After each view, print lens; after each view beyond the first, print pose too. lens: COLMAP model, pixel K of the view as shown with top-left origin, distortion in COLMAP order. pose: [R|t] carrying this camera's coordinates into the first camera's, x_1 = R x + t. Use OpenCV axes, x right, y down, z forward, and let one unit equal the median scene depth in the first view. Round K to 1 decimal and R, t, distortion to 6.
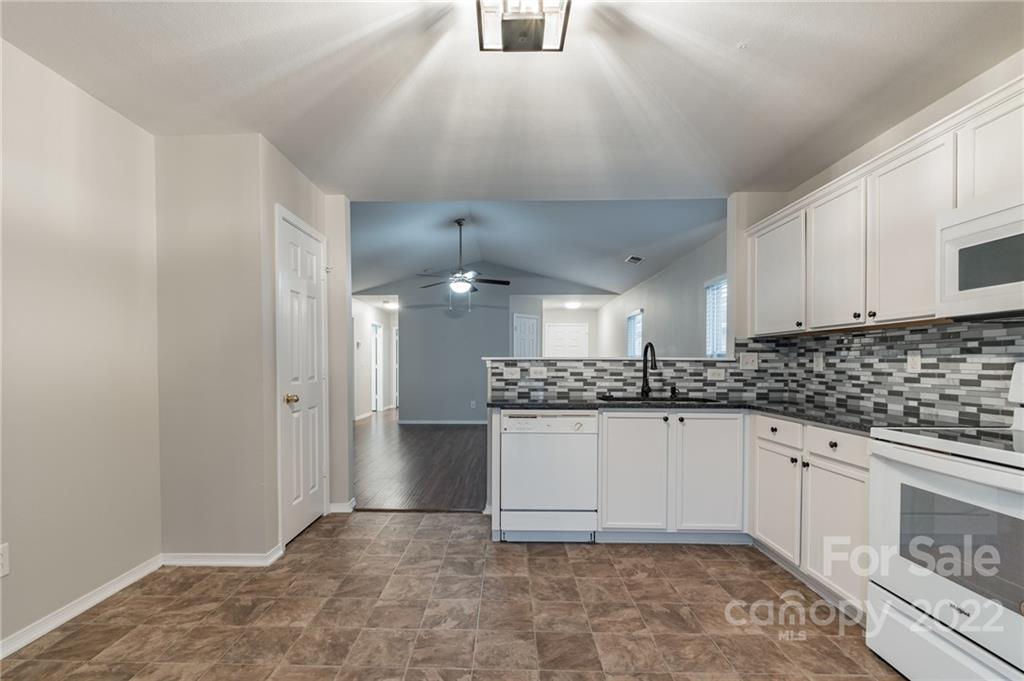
lens RADIAL K [[442.9, 0, 503.1], [0, 442.9, 364.5], [0, 0, 1]] dist [-0.003814, -0.001573]
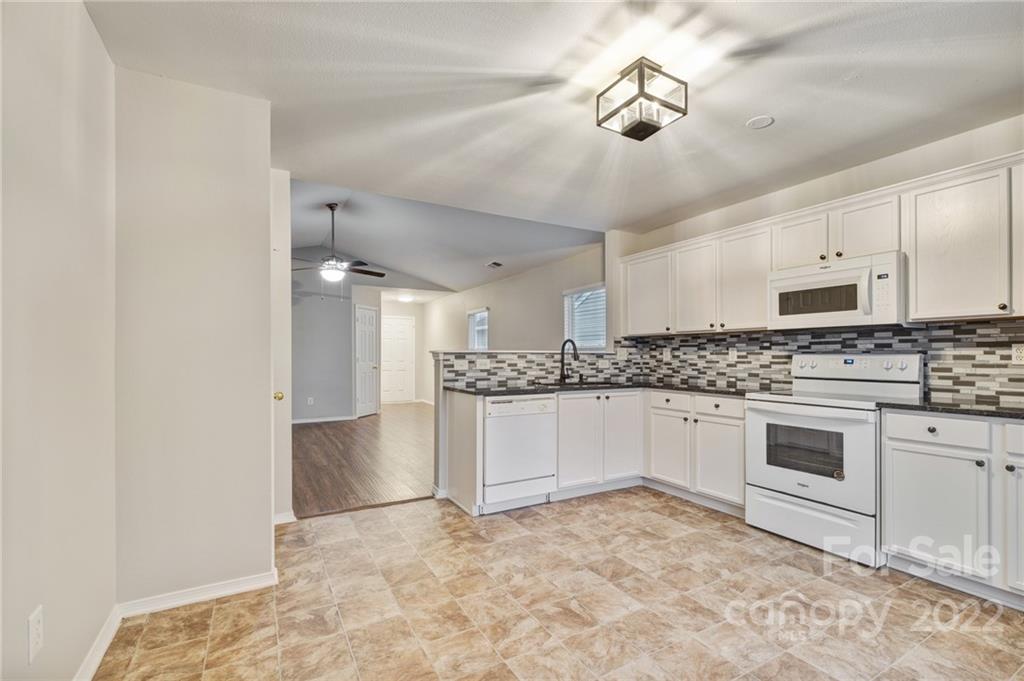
lens RADIAL K [[442.9, 0, 514.4], [0, 442.9, 348.5], [0, 0, 1]] dist [-0.003814, -0.001573]
pose [[0.863632, 0.005730, 0.504091, -0.513585], [0.003596, 0.999840, -0.017527, -0.001711], [-0.504110, 0.016949, 0.863473, -0.017852]]
